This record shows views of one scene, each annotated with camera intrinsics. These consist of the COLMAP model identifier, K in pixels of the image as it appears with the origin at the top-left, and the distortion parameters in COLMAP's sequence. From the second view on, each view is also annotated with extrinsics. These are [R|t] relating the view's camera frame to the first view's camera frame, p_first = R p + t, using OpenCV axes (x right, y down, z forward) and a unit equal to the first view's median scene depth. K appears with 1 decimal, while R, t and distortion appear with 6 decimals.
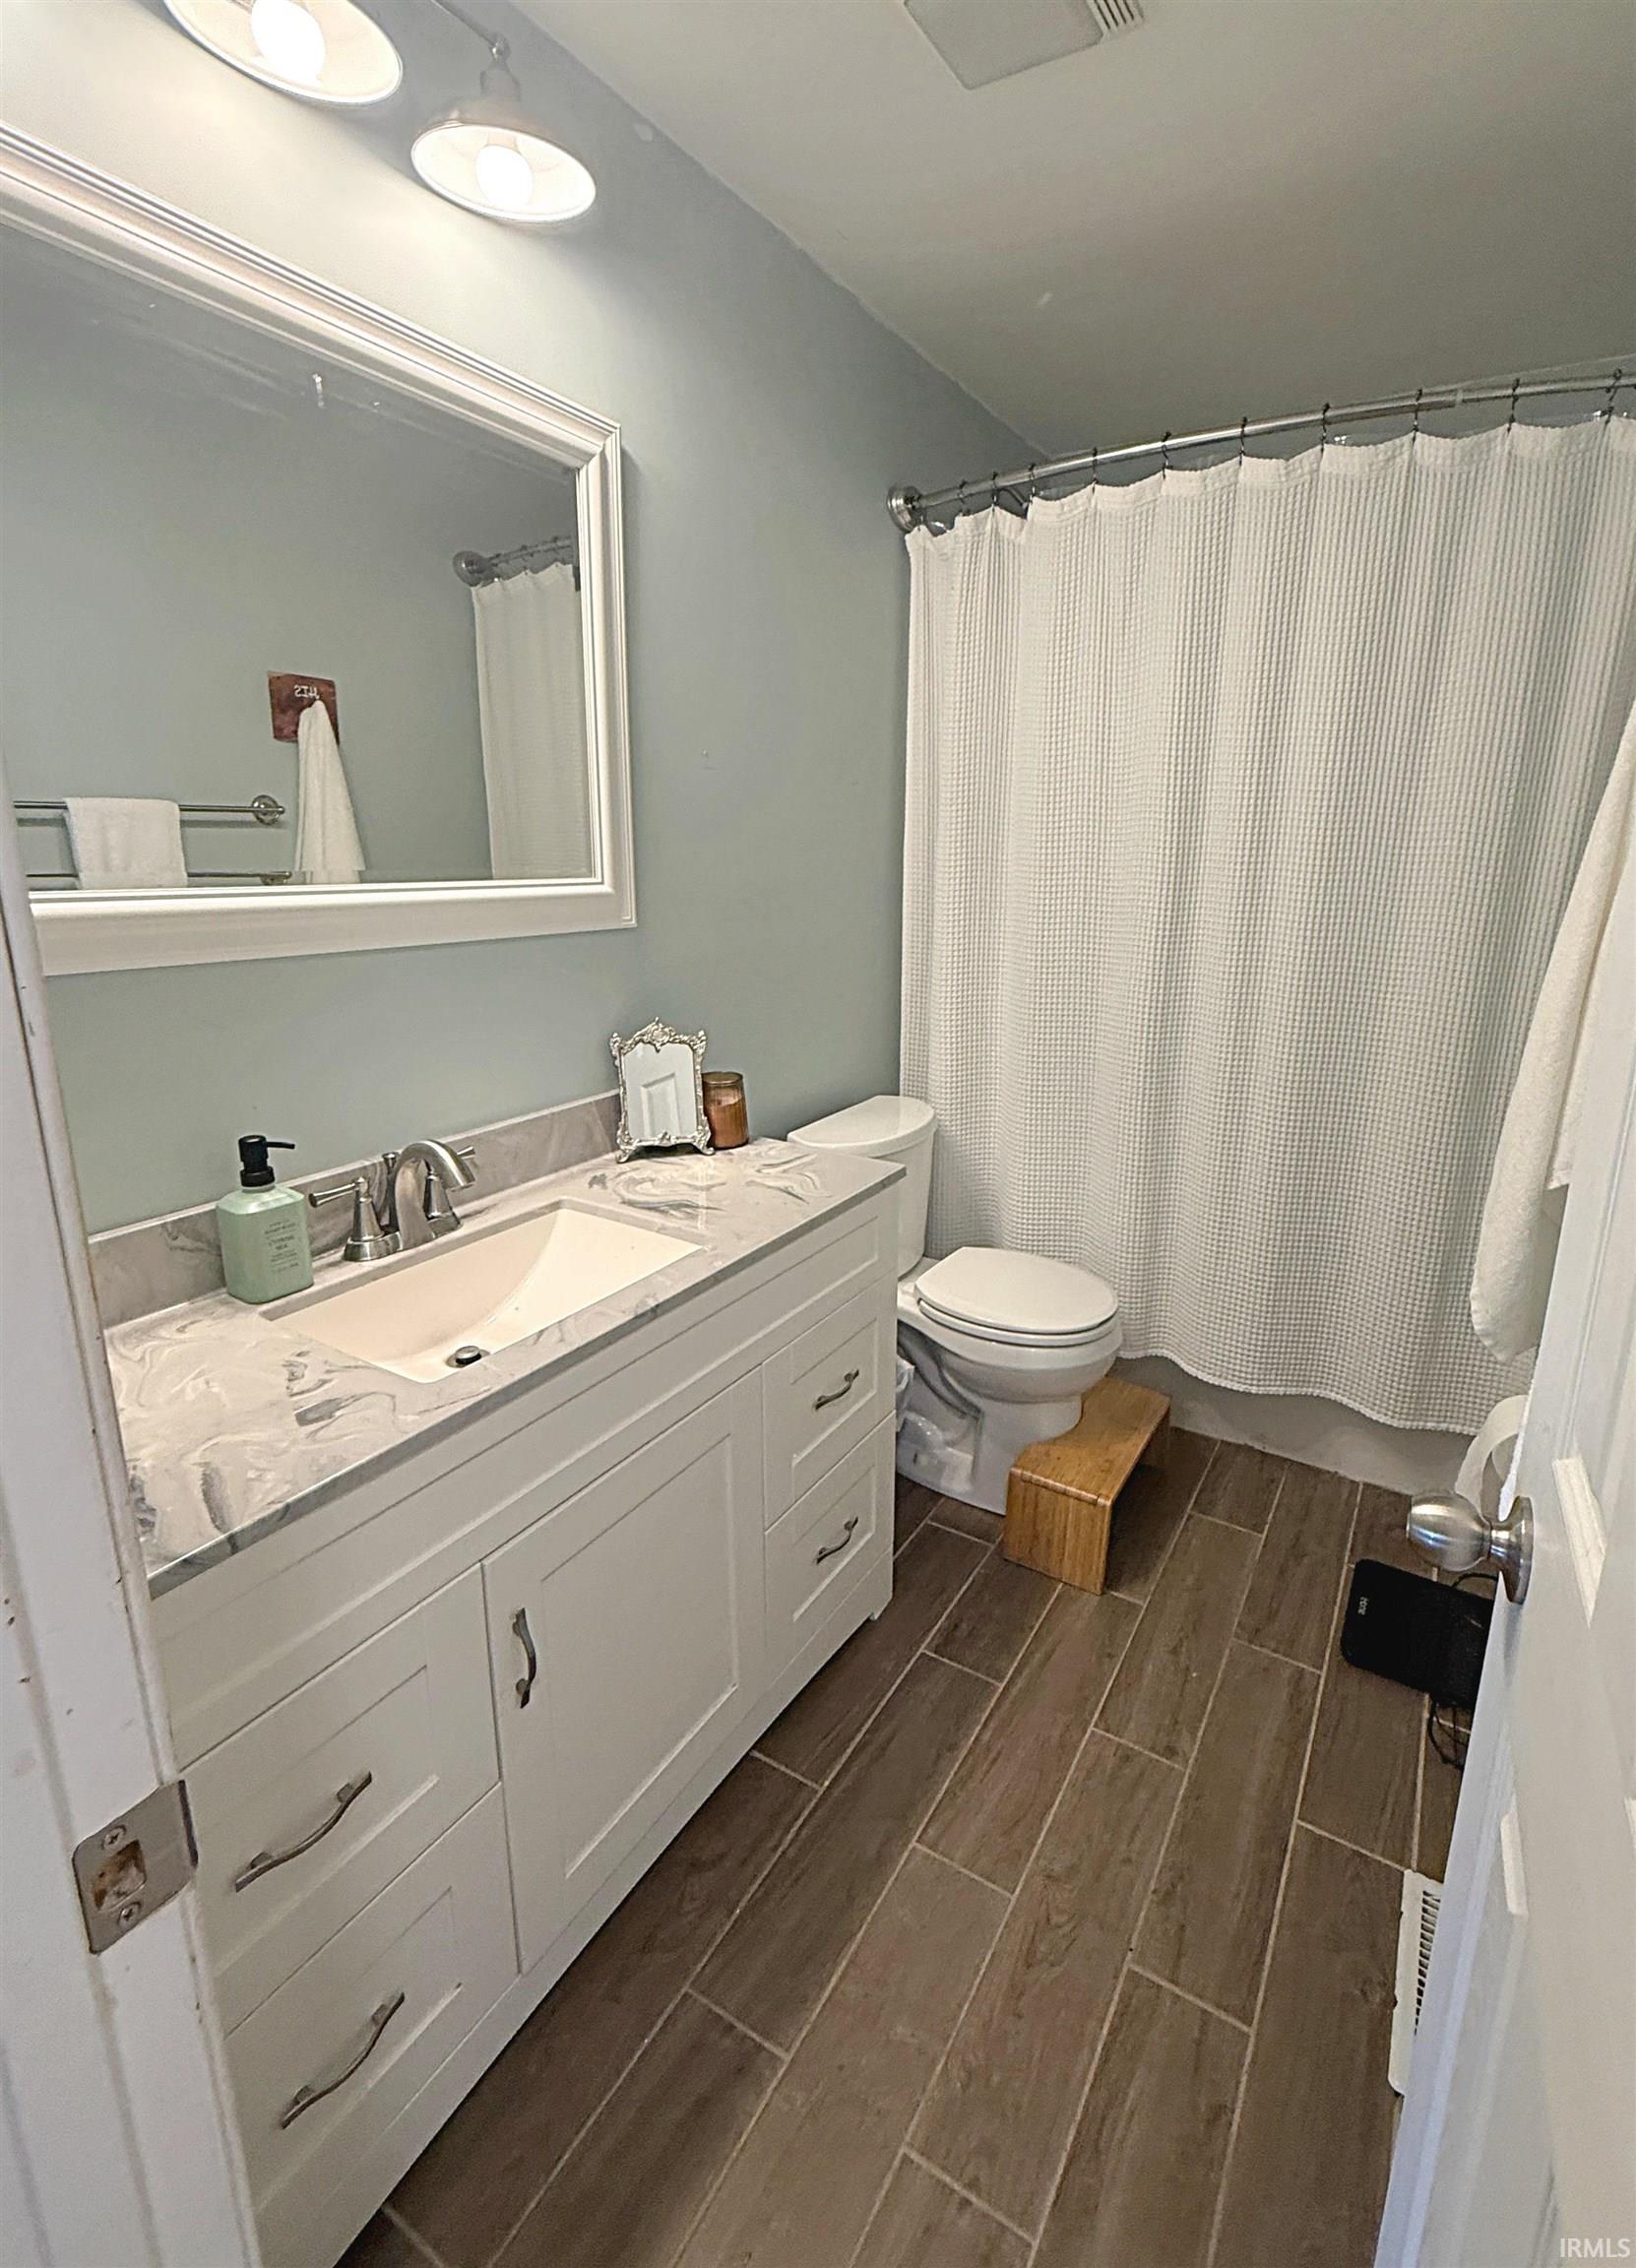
lens RADIAL K [[1044.5, 0, 823.6], [0, 1044.5, 1087.5], [0, 0, 1]] dist [0.000406, -0.000463]
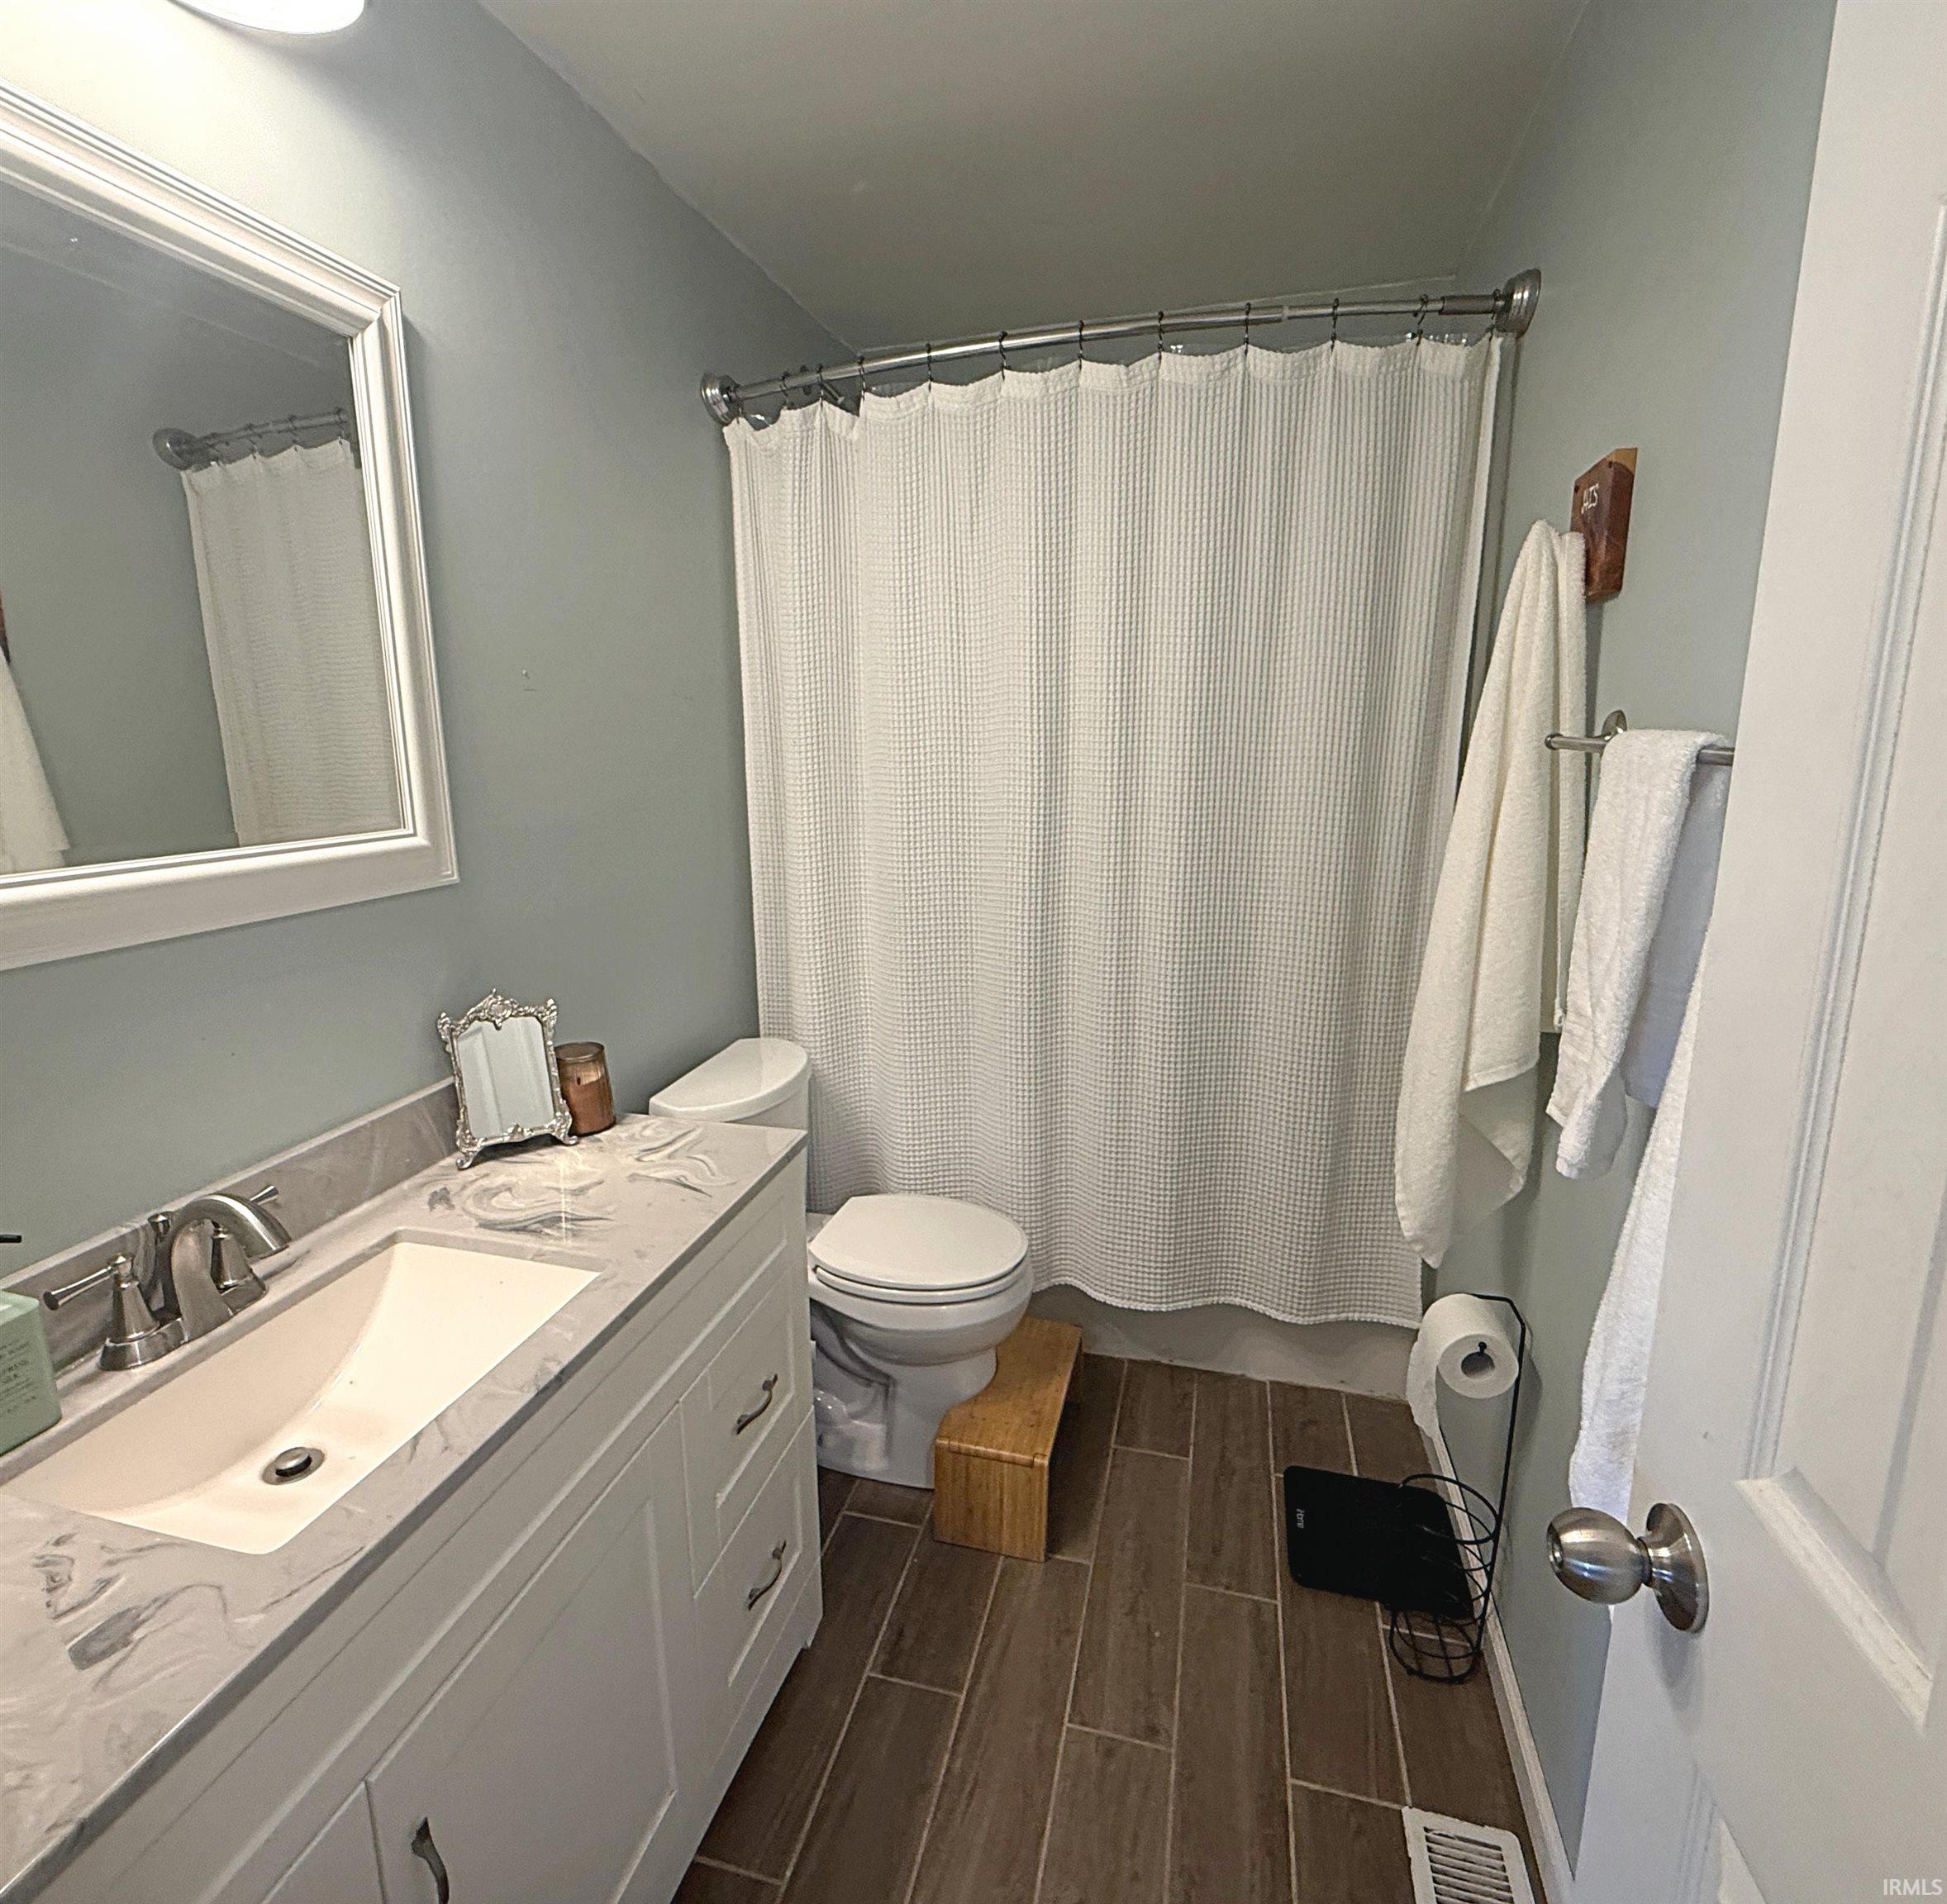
lens RADIAL K [[1090.6, 0, 889.3], [0, 1090.6, 955.2], [0, 0, 1]] dist [0.001765, -0.001191]
pose [[0.967023, -0.084284, 0.240337, -0.060941], [0.092569, 0.995432, -0.023371, -0.043592], [-0.237269, 0.044848, 0.970408, 0.077949]]
